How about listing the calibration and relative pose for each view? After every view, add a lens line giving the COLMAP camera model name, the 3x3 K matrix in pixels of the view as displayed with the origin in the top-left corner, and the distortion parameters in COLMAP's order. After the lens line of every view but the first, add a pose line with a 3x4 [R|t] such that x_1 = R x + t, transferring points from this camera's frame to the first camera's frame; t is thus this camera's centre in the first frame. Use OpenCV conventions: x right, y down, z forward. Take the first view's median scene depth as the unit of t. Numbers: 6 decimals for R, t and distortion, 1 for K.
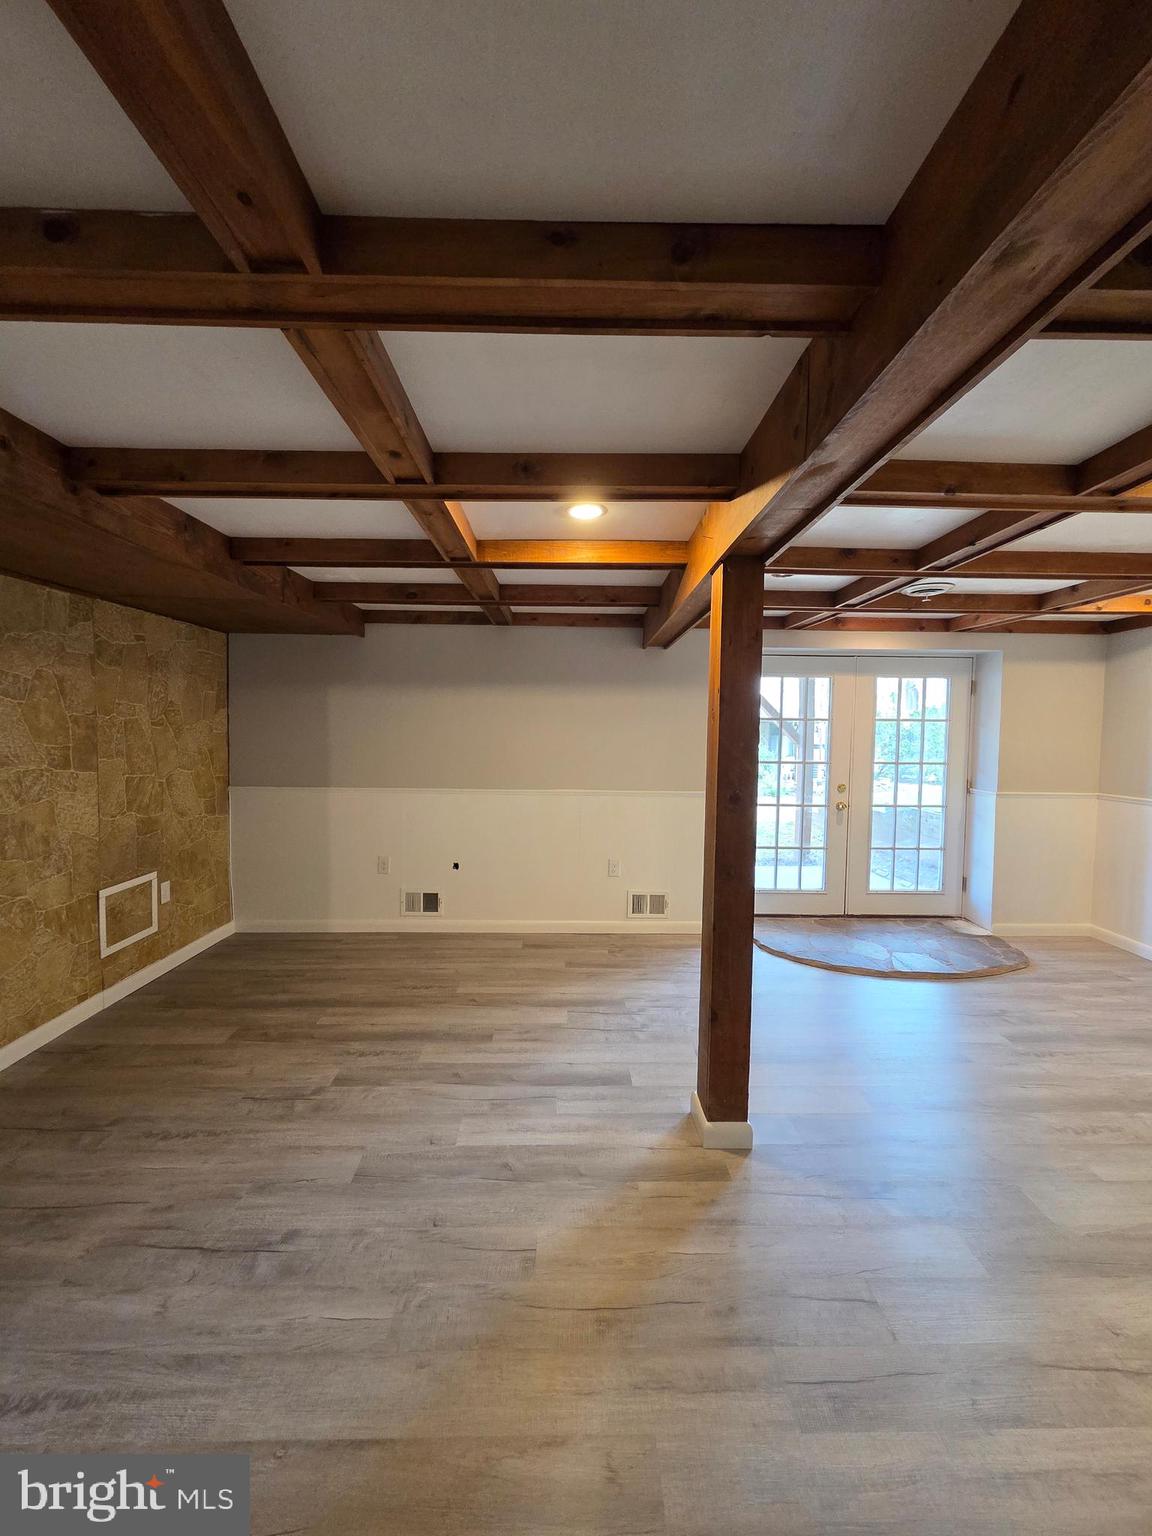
lens RADIAL K [[626.8, 0, 576.2], [0, 626.8, 760.8], [0, 0, 1]] dist [0.001639, -0.000456]
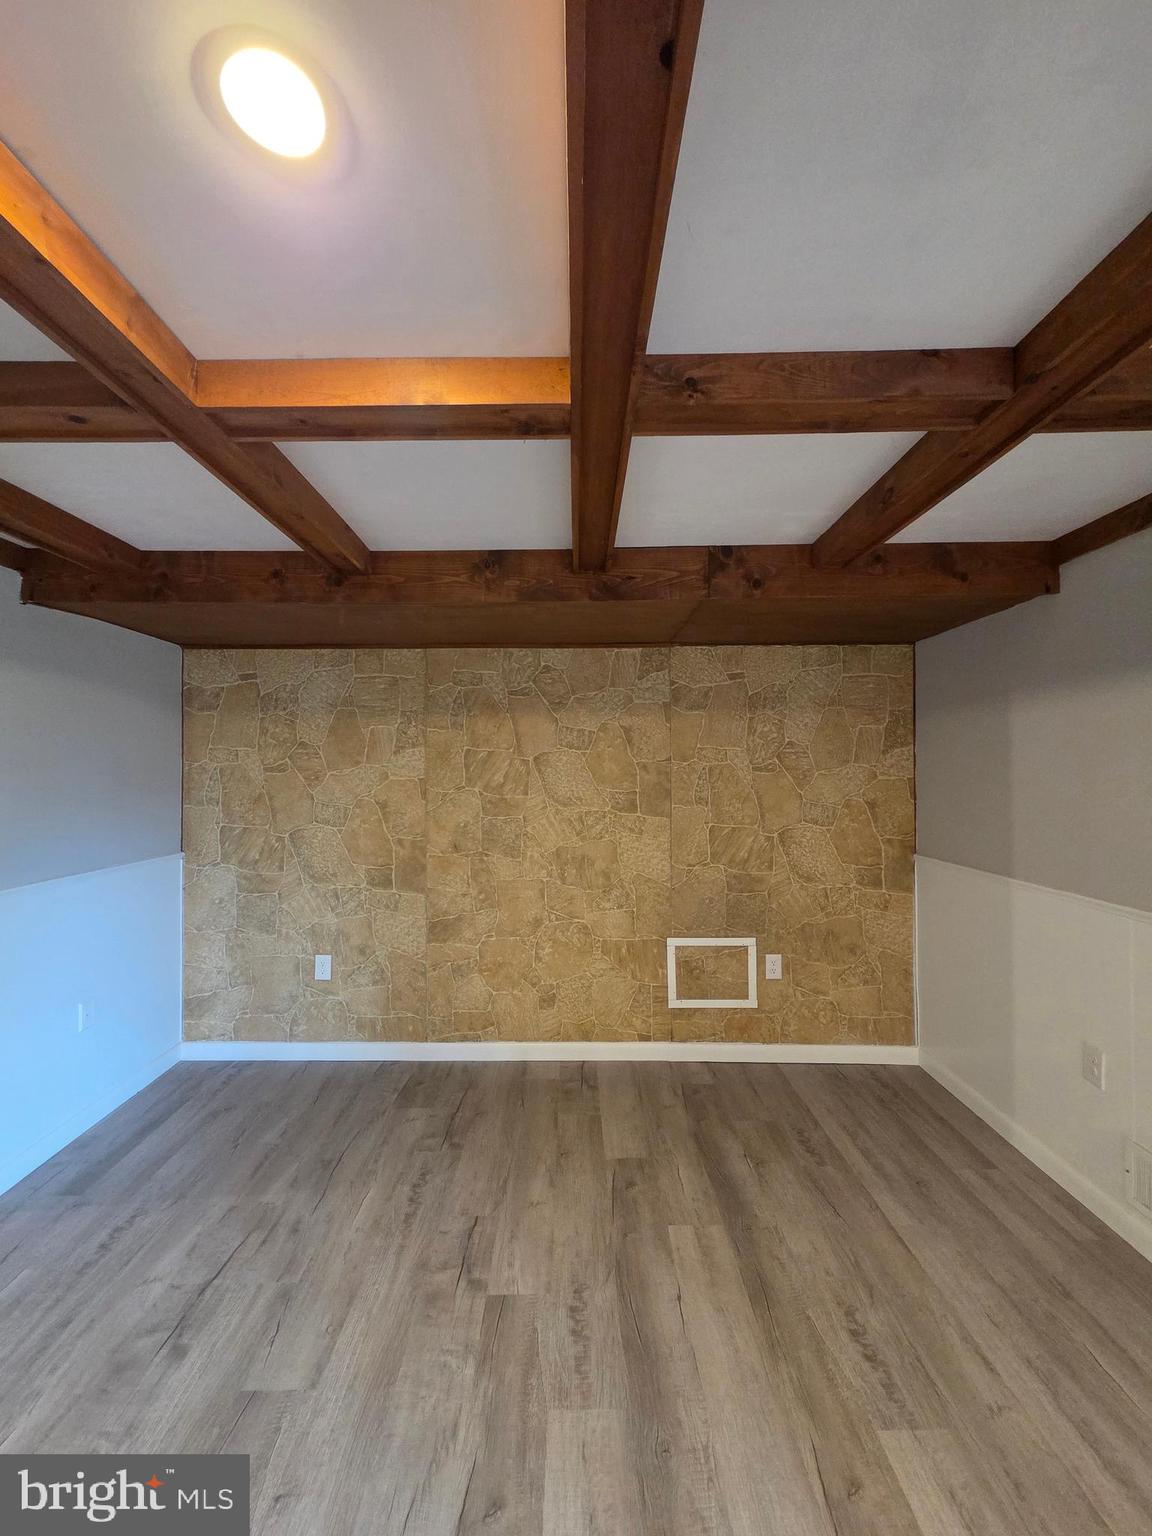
lens RADIAL K [[626.8, 0, 576.2], [0, 626.8, 760.8], [0, 0, 1]] dist [0.001639, -0.000456]
pose [[-0.019594, -0.027212, -0.999438, 0.216595], [-0.048655, 0.998471, -0.026232, -0.035366], [0.998623, 0.048113, -0.020888, 0.770651]]
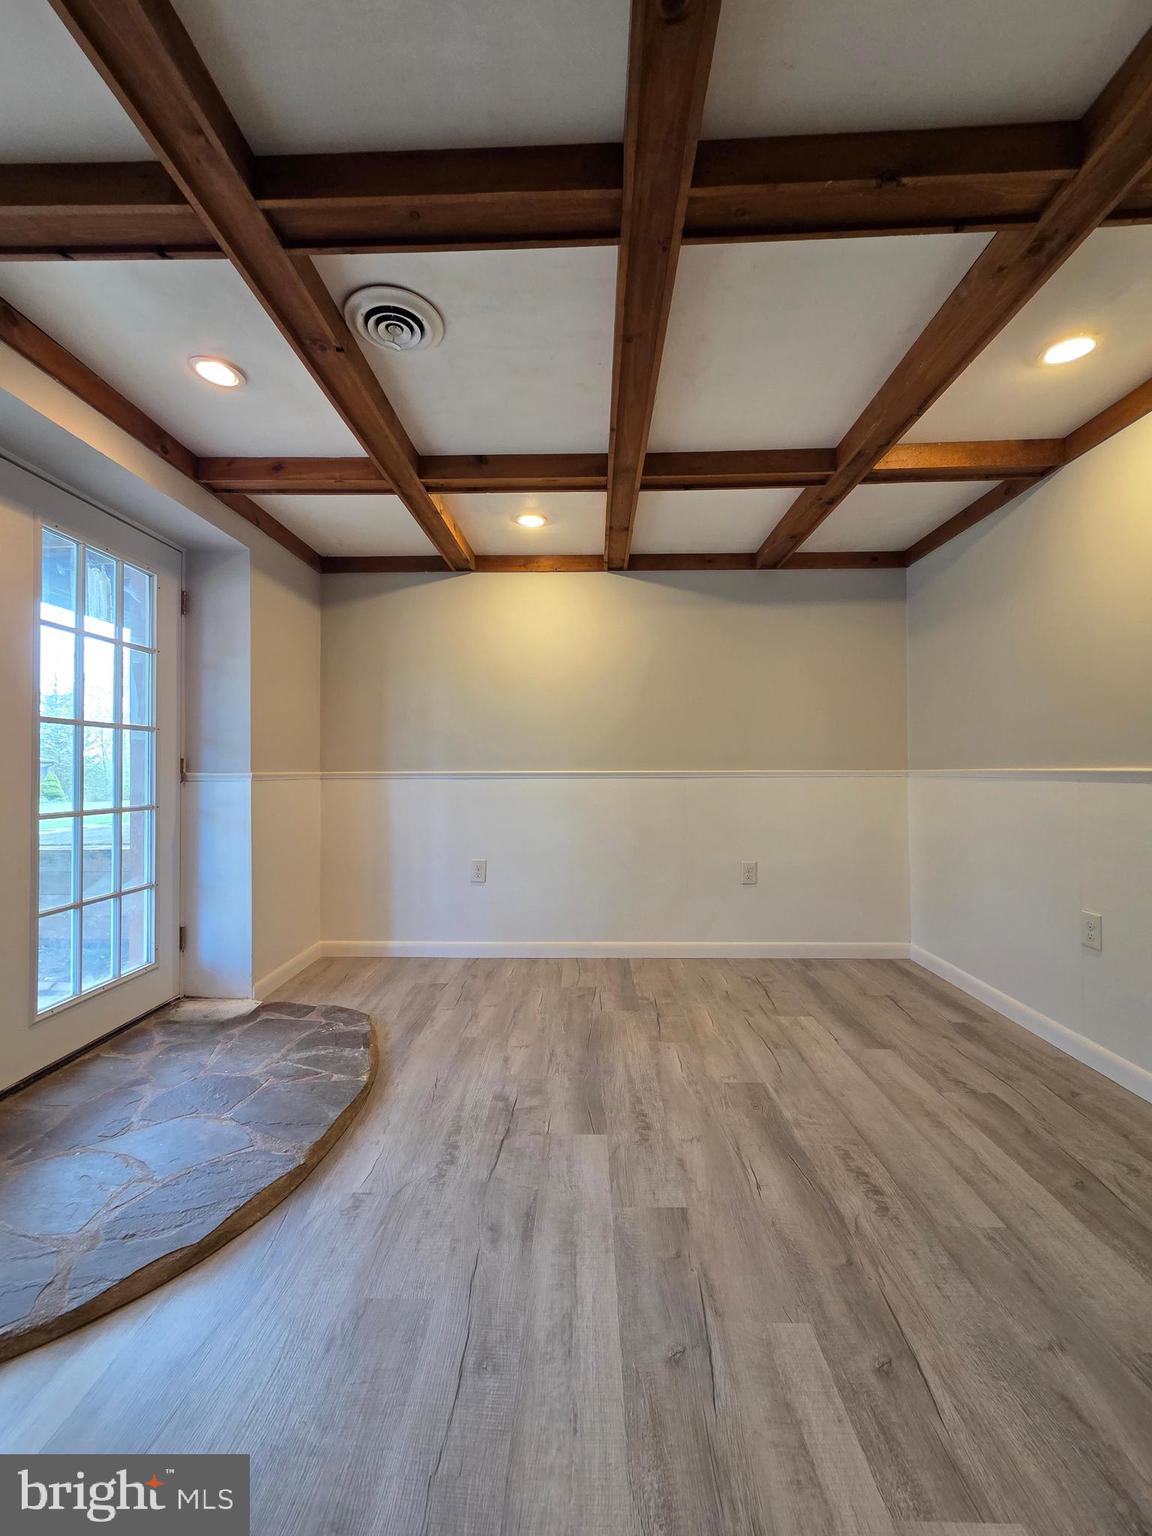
lens RADIAL K [[624.8, 0, 572.7], [0, 624.8, 763.7], [0, 0, 1]] dist [-0.000238, -0.000041]
pose [[0.044195, -0.000812, 0.999023, 0.074729], [0.054595, 0.998507, -0.001604, 0.075164], [-0.997530, 0.054612, 0.044174, 0.823911]]
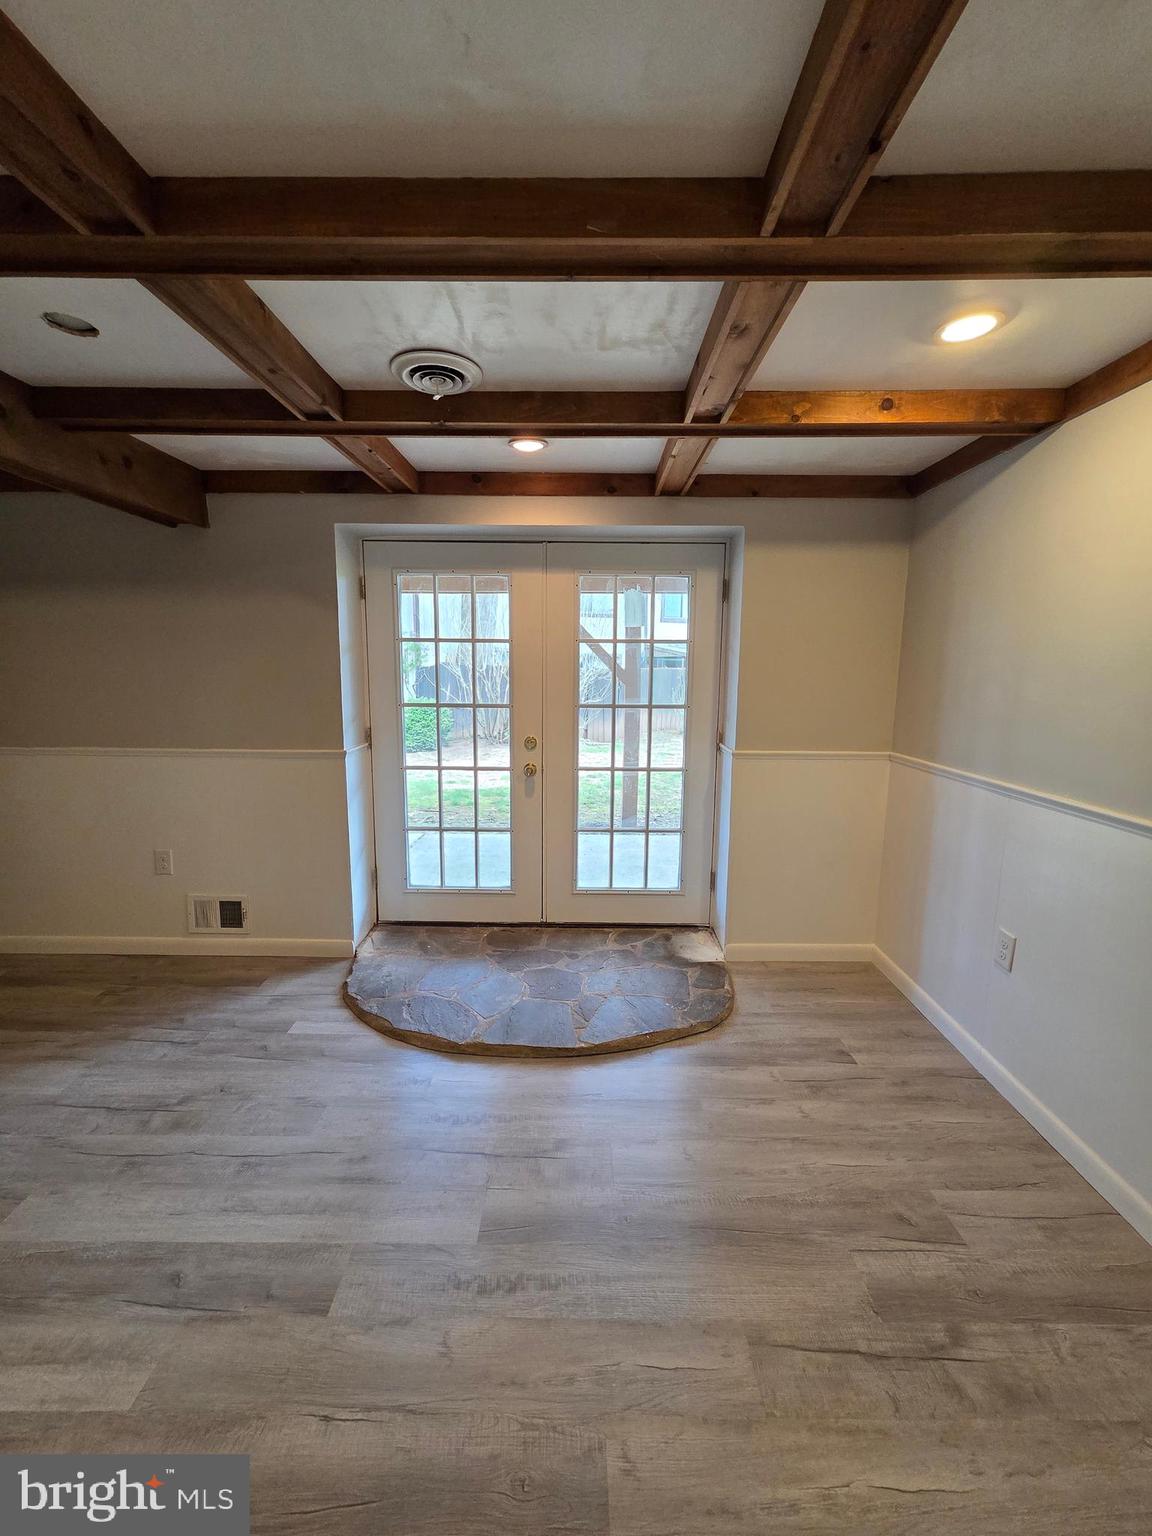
lens RADIAL K [[627.1, 0, 576.0], [0, 627.1, 768.0], [0, 0, 1]] dist [0.003223, -0.000088]
pose [[0.999670, 0.000239, -0.025692, 0.662053], [0.002514, 0.994248, 0.107068, -0.004068], [0.025569, -0.107098, 0.993920, 0.433903]]
